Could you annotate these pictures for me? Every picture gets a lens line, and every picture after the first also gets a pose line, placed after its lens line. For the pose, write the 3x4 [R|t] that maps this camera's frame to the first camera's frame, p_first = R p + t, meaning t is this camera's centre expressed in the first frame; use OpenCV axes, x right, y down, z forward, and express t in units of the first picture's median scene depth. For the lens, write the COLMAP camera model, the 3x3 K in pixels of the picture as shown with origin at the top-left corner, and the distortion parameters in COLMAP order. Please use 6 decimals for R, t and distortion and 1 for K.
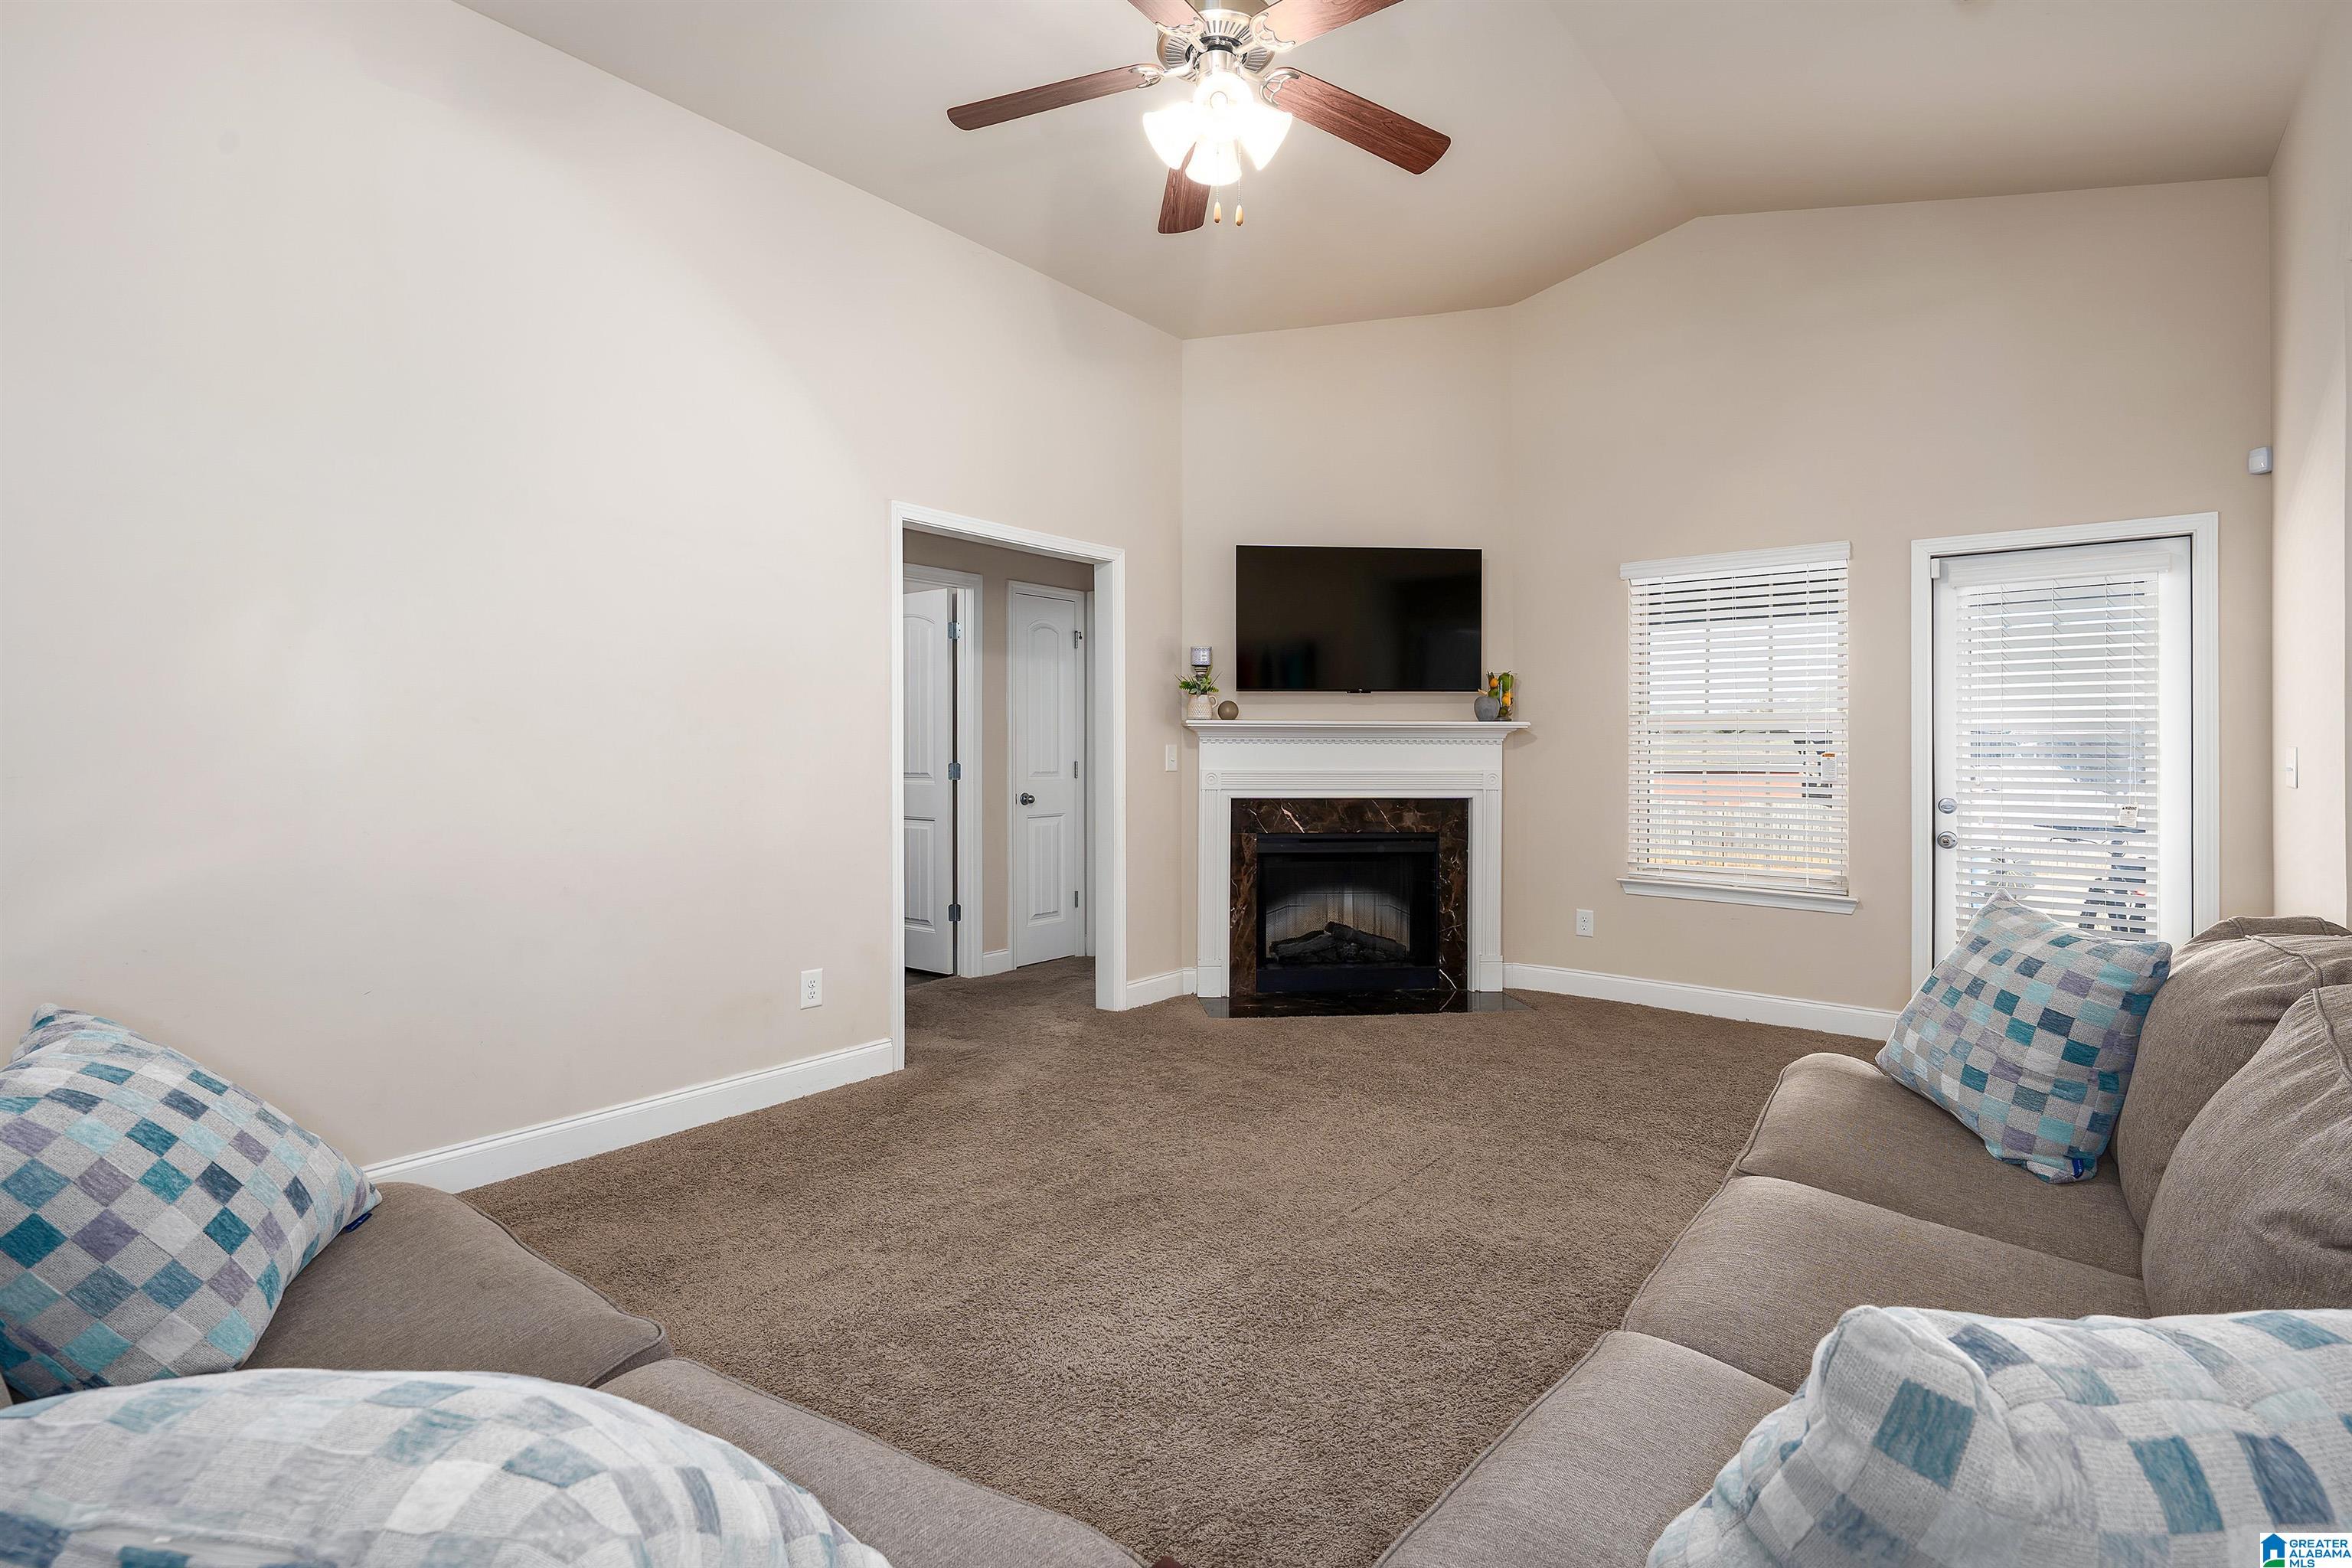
lens RADIAL K [[1117.6, 0, 1176.8], [0, 1117.6, 752.9], [0, 0, 1]] dist [0.000712, 0.000120]
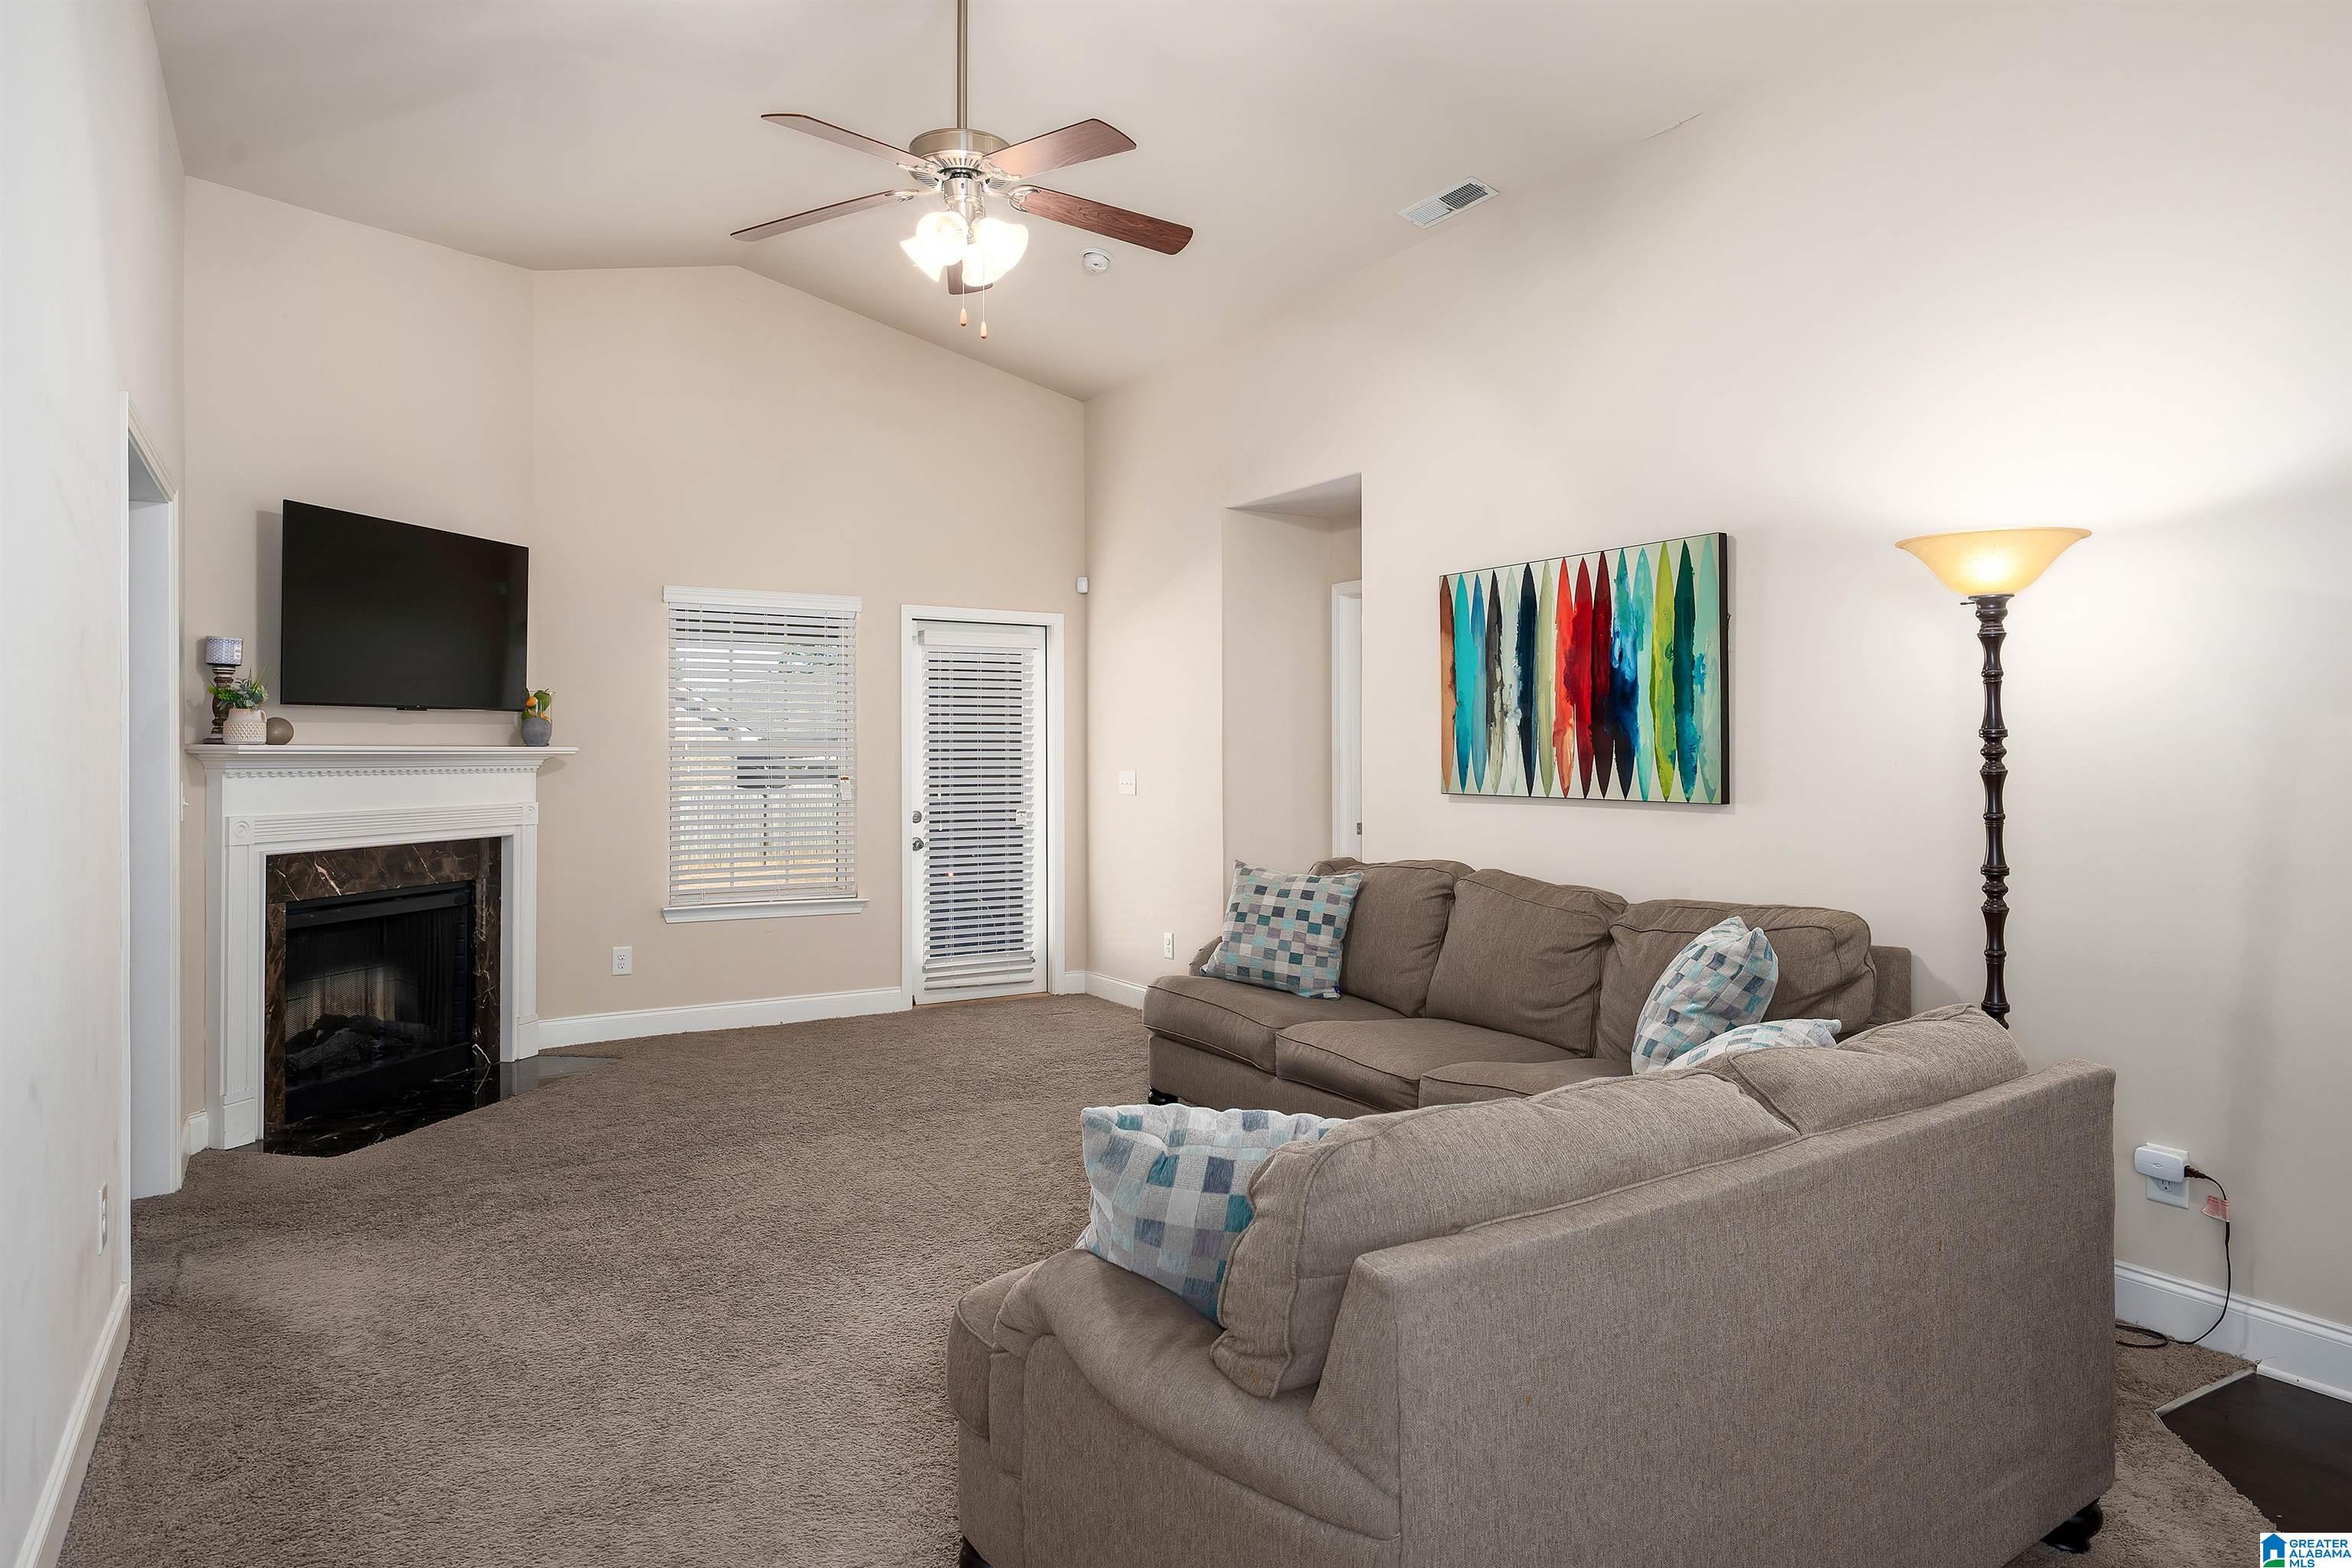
lens RADIAL K [[1461.5, 0, 1176.0], [0, 1461.5, 784.0], [0, 0, 1]] dist [0.000344, 0.000079]
pose [[0.313870, -0.023801, 0.949168, -0.645168], [0.006674, 0.999716, 0.022862, -0.021584], [-0.949442, -0.000841, 0.313940, 0.168108]]
